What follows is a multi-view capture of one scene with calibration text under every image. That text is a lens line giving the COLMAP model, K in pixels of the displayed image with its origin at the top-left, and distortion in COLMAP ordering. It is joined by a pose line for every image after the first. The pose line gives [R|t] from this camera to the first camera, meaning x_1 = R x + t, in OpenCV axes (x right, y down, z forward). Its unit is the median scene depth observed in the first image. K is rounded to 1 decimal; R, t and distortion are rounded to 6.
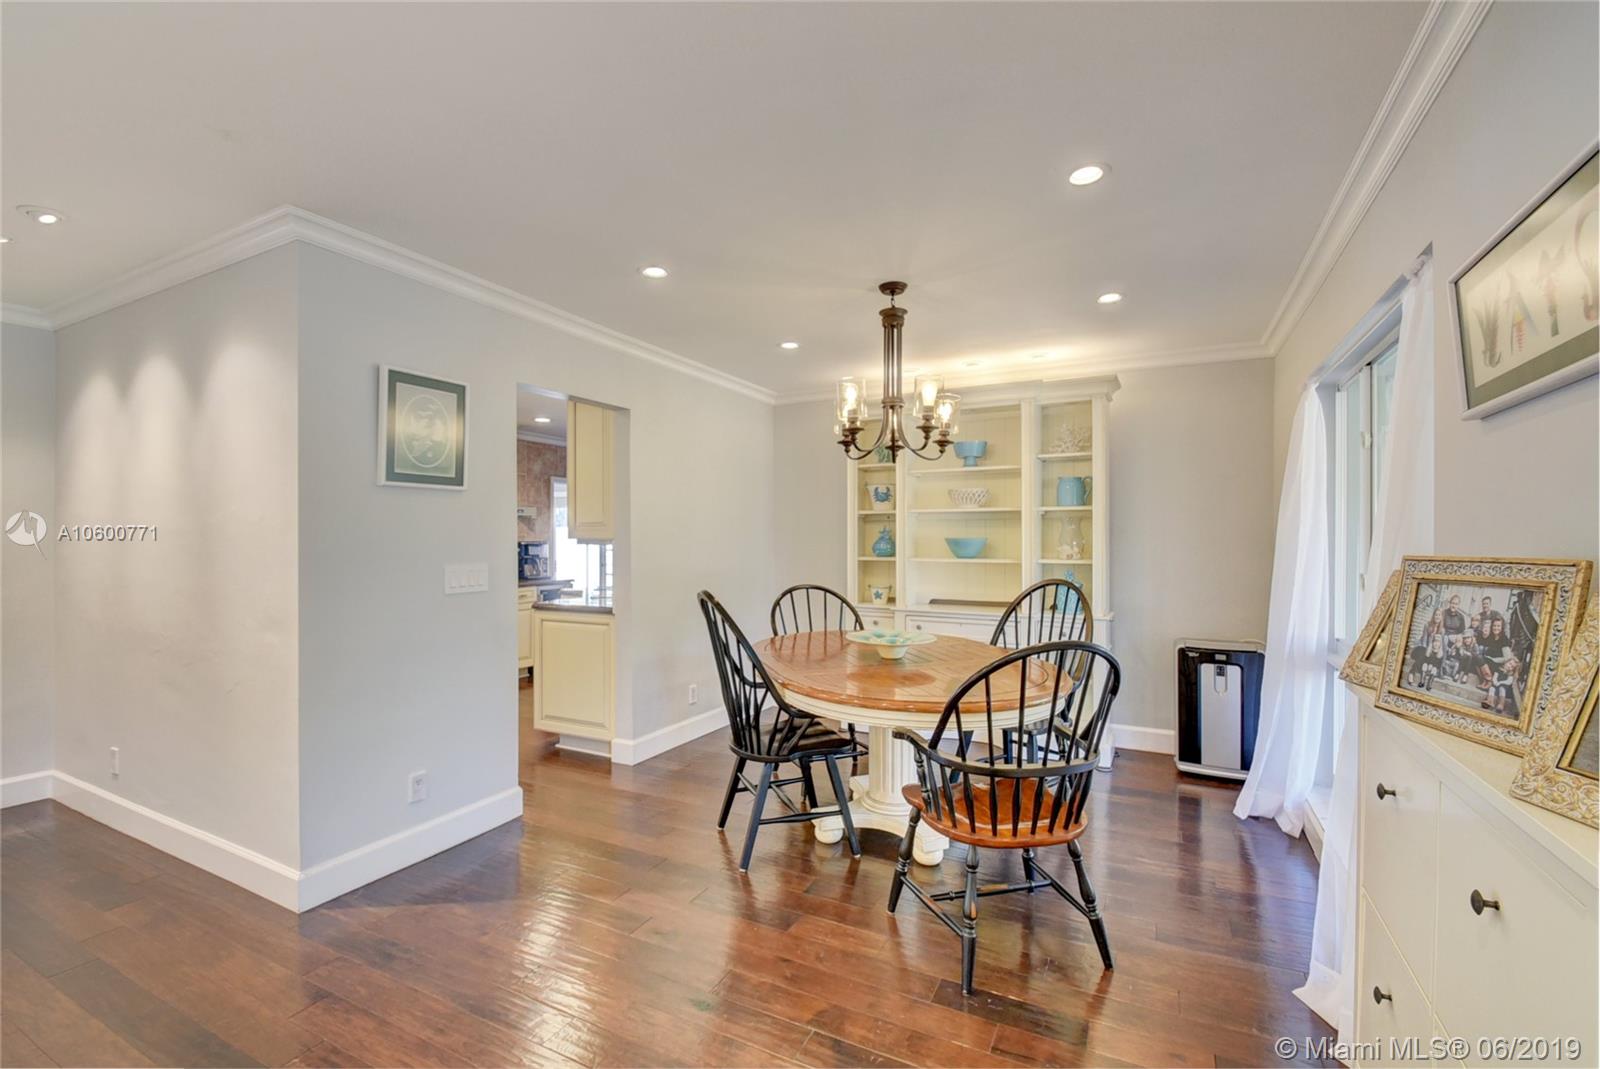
lens RADIAL K [[701.5, 0, 787.4], [0, 701.5, 535.2], [0, 0, 1]] dist [0.000933, -0.005435]
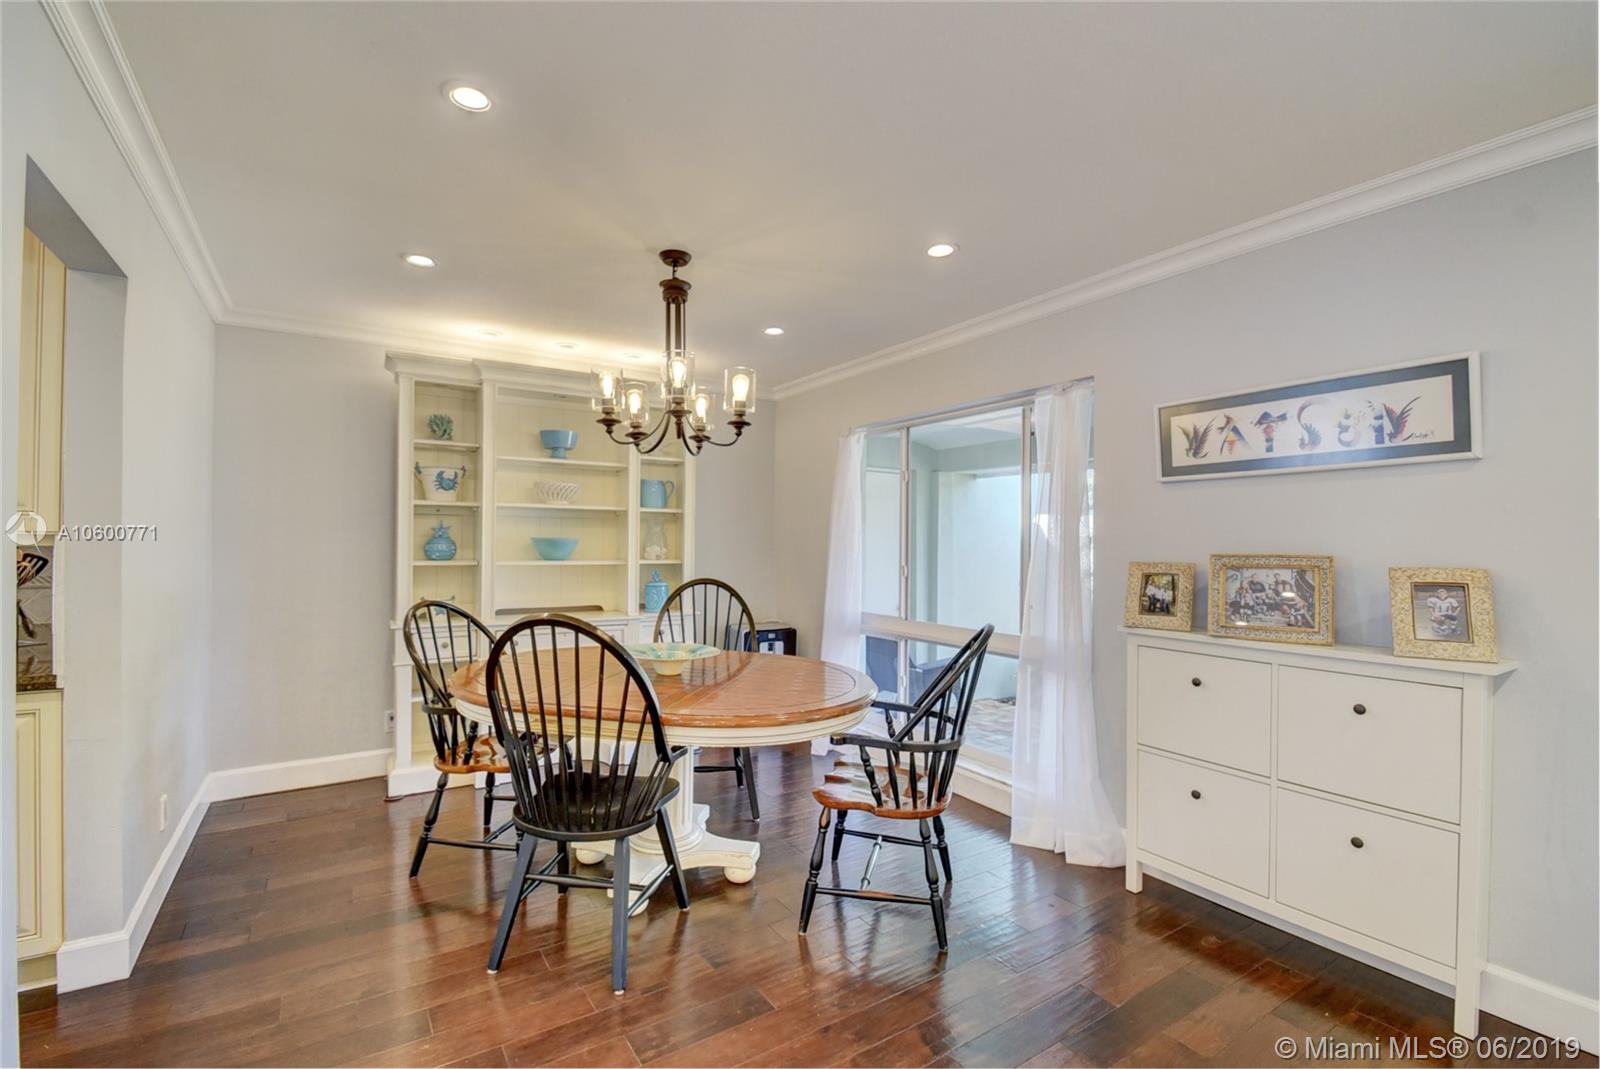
lens RADIAL K [[701.5, 0, 786.4], [0, 701.5, 535.7], [0, 0, 1]] dist [0.000933, -0.005435]
pose [[0.501880, 0.009518, 0.864885, -0.688431], [-0.012782, 0.999912, -0.003586, 0.000457], [-0.864843, -0.009255, 0.501958, 0.539011]]
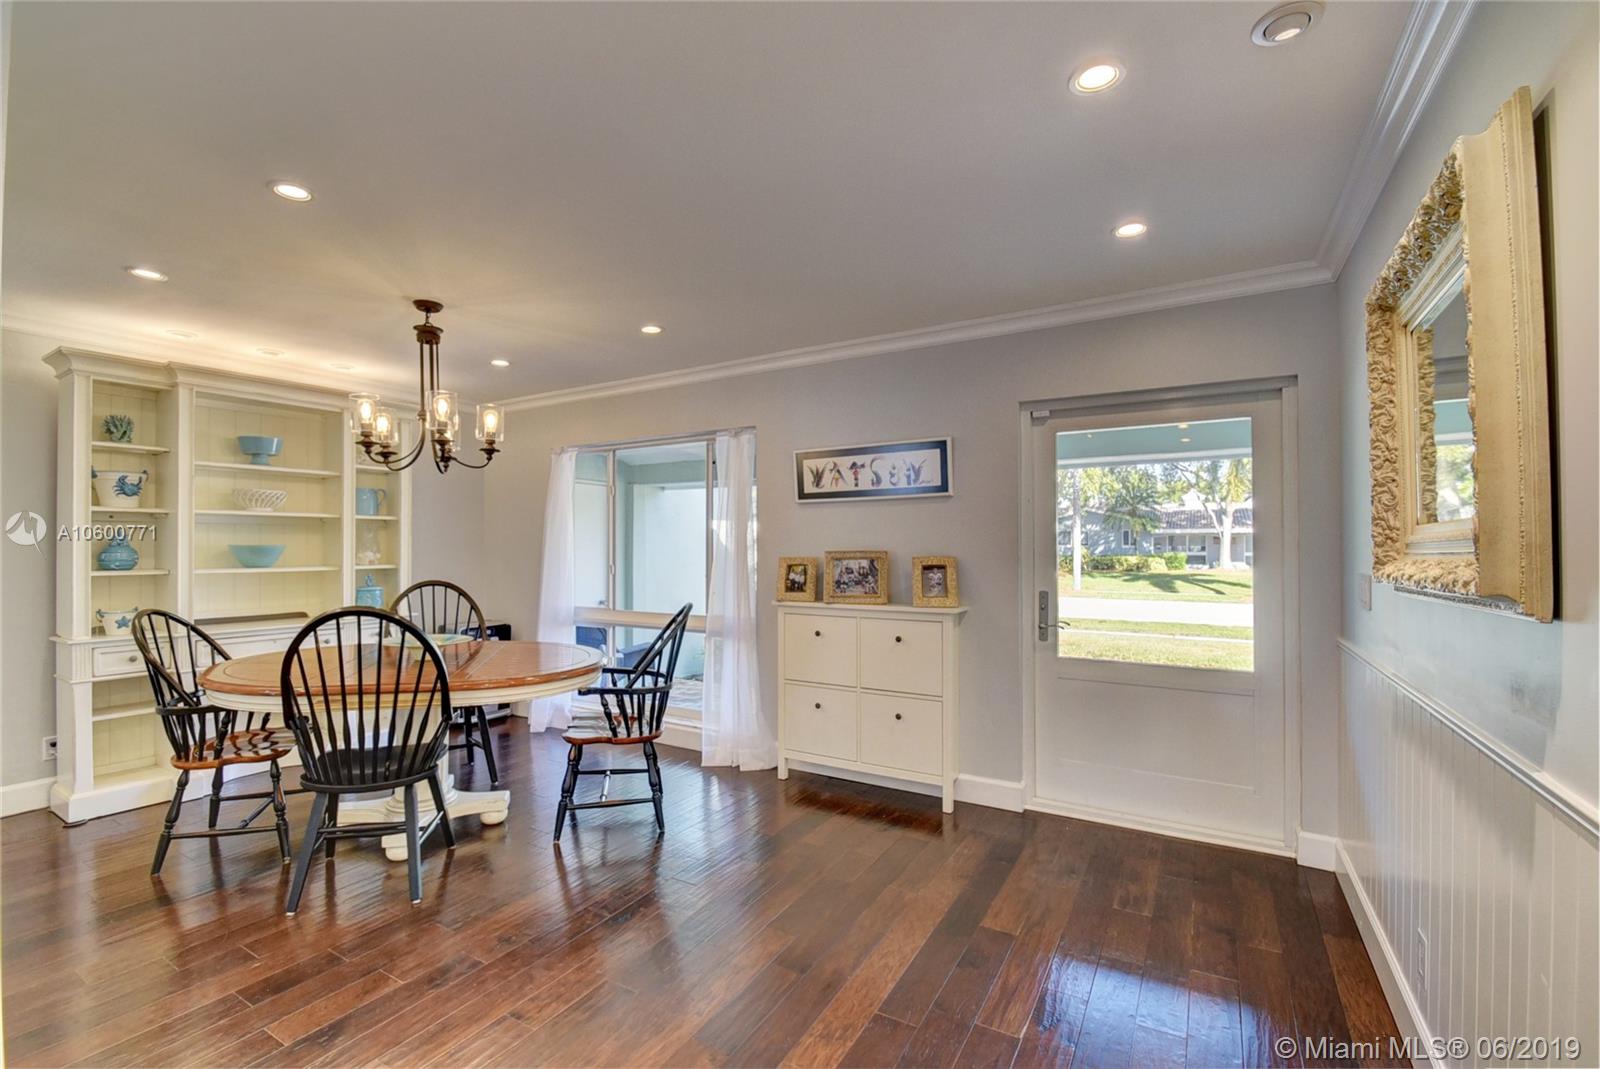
lens RADIAL K [[701.5, 0, 790.6], [0, 701.5, 541.5], [0, 0, 1]] dist [0.000933, -0.005435]
pose [[0.066401, 0.002527, 0.997790, -1.081312], [-0.003297, 0.999992, -0.002313, -0.001850], [-0.997788, -0.003136, 0.066409, 0.490832]]
